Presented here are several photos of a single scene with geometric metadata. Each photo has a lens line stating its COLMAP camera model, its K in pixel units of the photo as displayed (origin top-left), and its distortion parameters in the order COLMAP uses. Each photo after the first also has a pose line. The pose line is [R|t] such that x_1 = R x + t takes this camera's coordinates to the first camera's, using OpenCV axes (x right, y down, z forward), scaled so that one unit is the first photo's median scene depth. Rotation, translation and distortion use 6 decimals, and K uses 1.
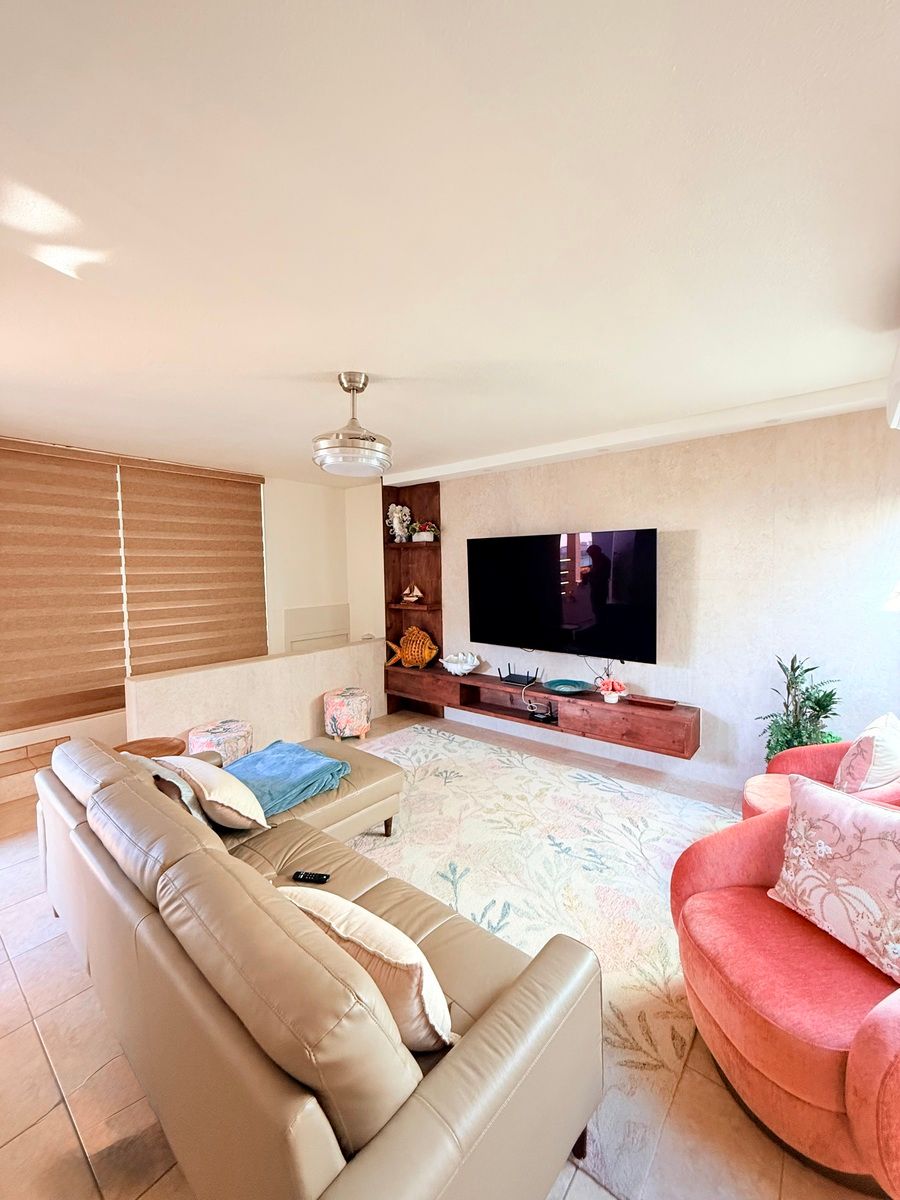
lens RADIAL K [[480.8, 0, 449.5], [0, 480.8, 593.4], [0, 0, 1]] dist [-0.000851, 0.000234]
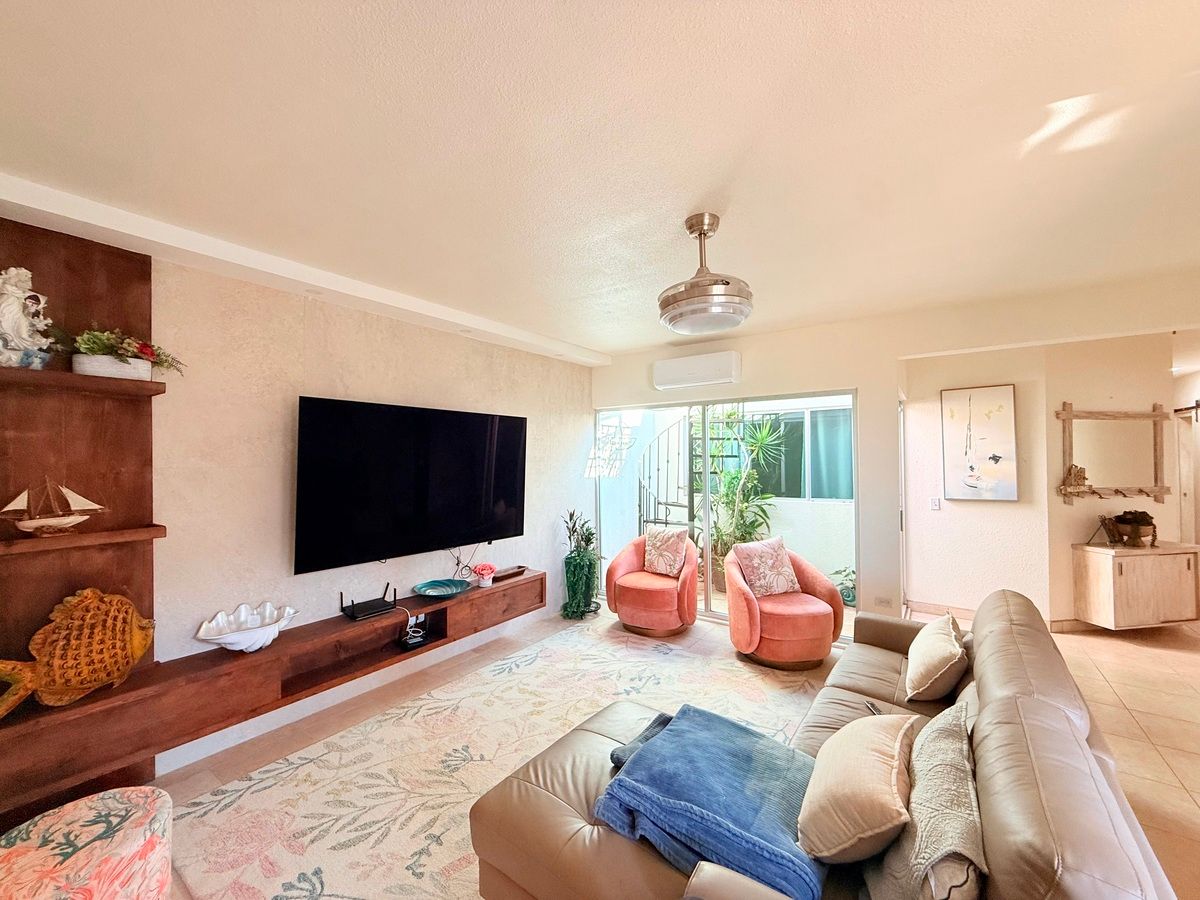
lens RADIAL K [[480.8, 0, 596.9], [0, 480.8, 450.2], [0, 0, 1]] dist [-0.000851, 0.000234]
pose [[-0.068393, 0.030144, 0.997203, -0.586344], [0.056027, 0.998082, -0.026328, -0.012907], [-0.996084, 0.054070, -0.069950, 0.714942]]
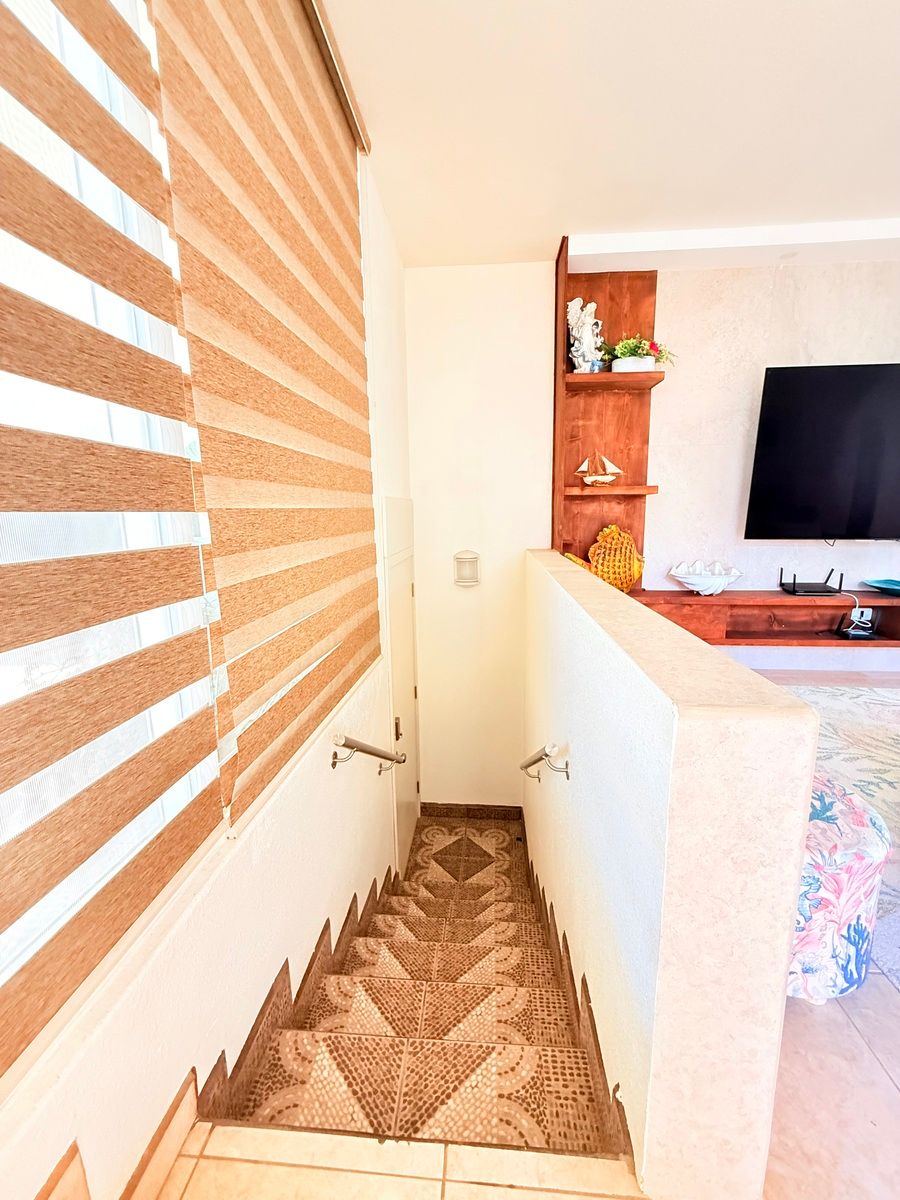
lens RADIAL K [[480.8, 0, 446.6], [0, 480.8, 596.8], [0, 0, 1]] dist [-0.000851, 0.000234]
pose [[0.820930, -0.098163, 0.562529, -0.690074], [0.028339, 0.990903, 0.131559, 0.085326], [-0.570326, -0.092059, 0.816244, 0.737290]]
